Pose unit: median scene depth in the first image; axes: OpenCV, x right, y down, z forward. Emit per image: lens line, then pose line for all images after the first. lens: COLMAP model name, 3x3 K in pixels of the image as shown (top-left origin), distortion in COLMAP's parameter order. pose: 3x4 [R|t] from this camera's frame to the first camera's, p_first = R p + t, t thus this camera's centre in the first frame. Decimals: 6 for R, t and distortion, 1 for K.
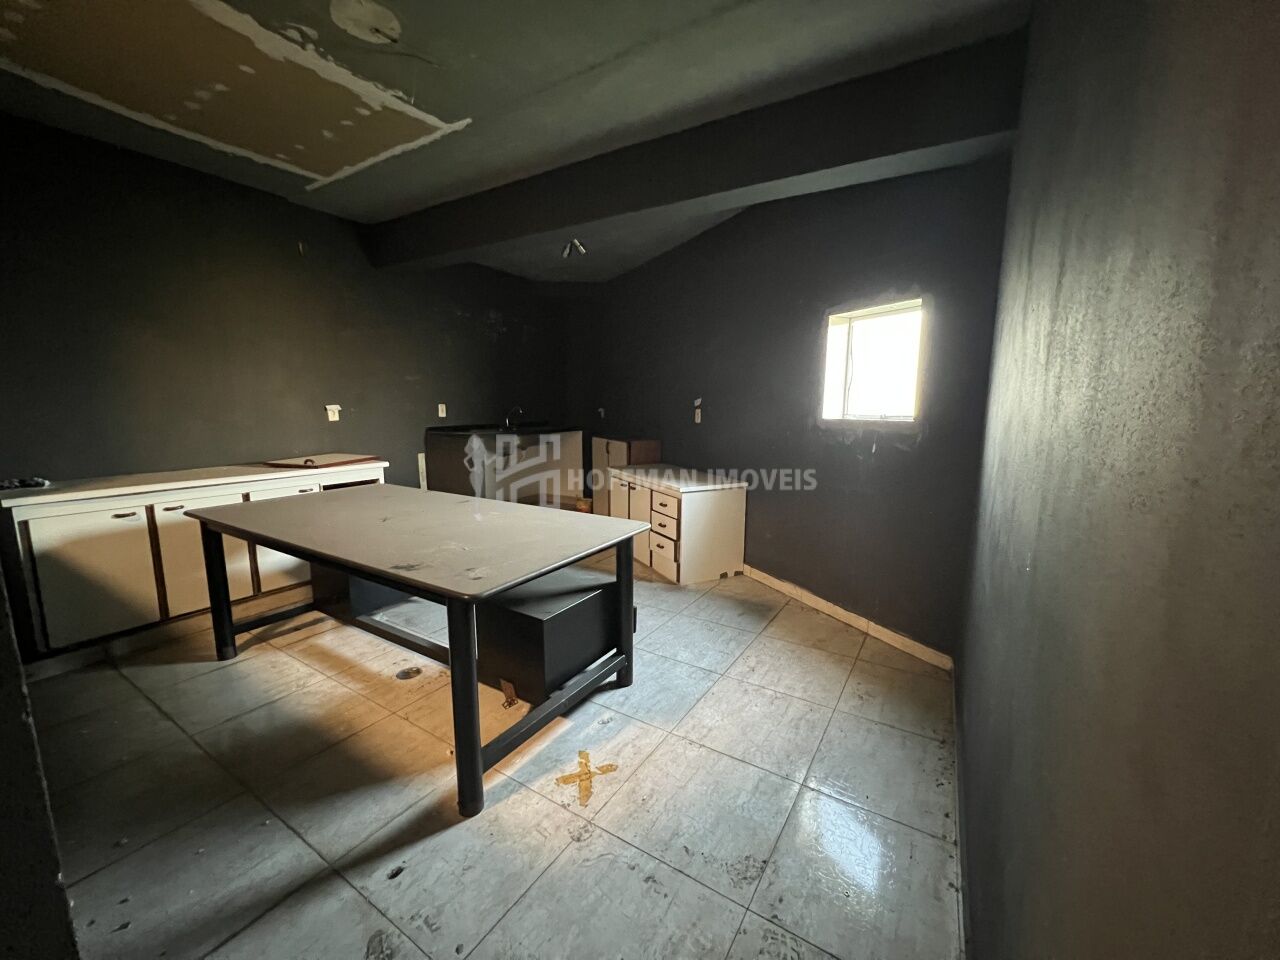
lens RADIAL K [[512.3, 0, 640.5], [0, 512.3, 480.4], [0, 0, 1]] dist [-0.002731, -0.000283]
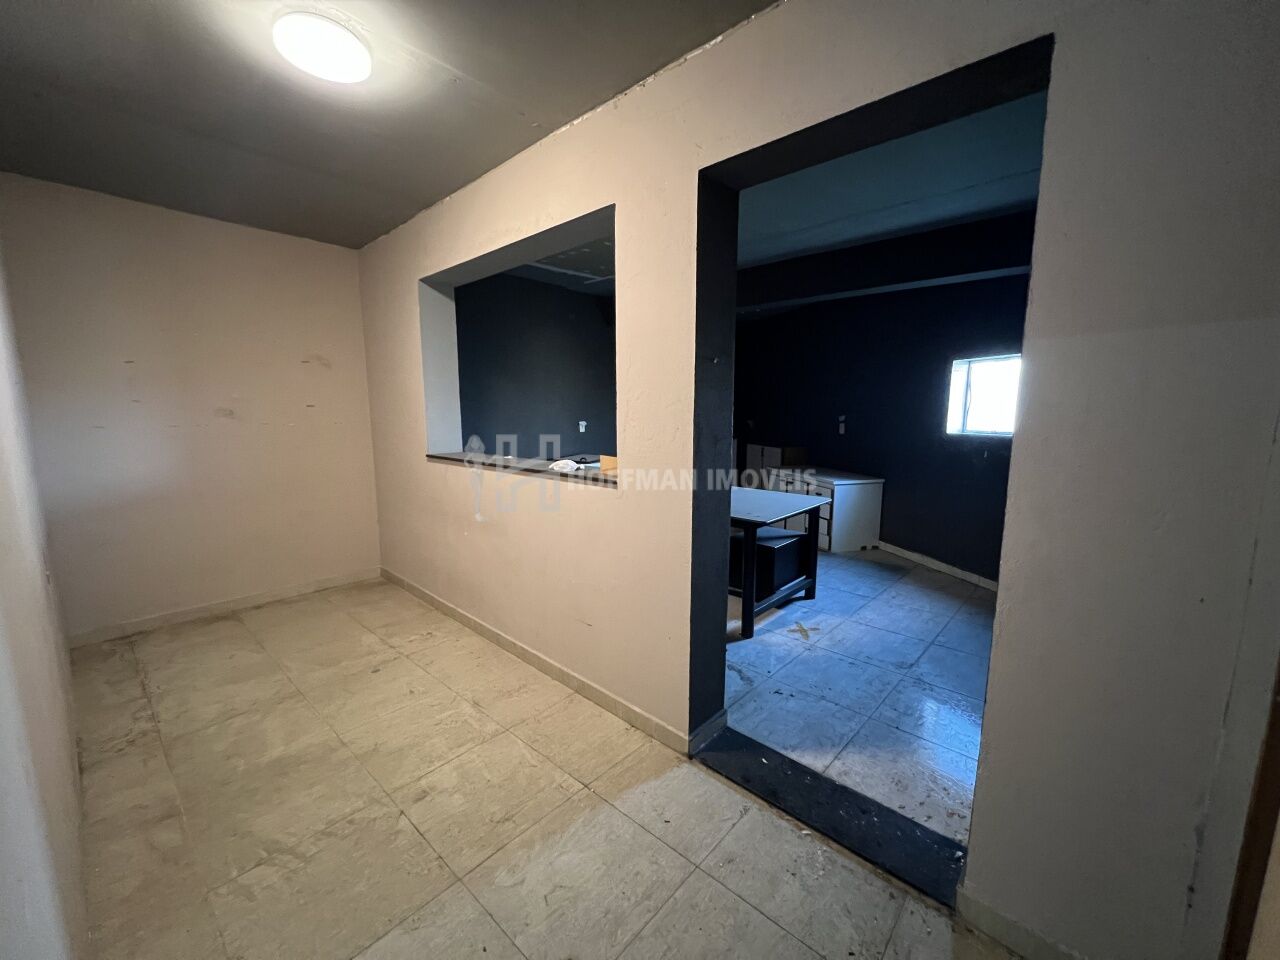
lens RADIAL K [[512.3, 0, 639.1], [0, 512.3, 481.0], [0, 0, 1]] dist [-0.002731, -0.000283]
pose [[0.981166, 0.021433, -0.191972, -0.219009], [-0.022862, 0.999725, -0.005229, 0.040513], [0.191807, 0.009520, 0.981387, -0.589730]]
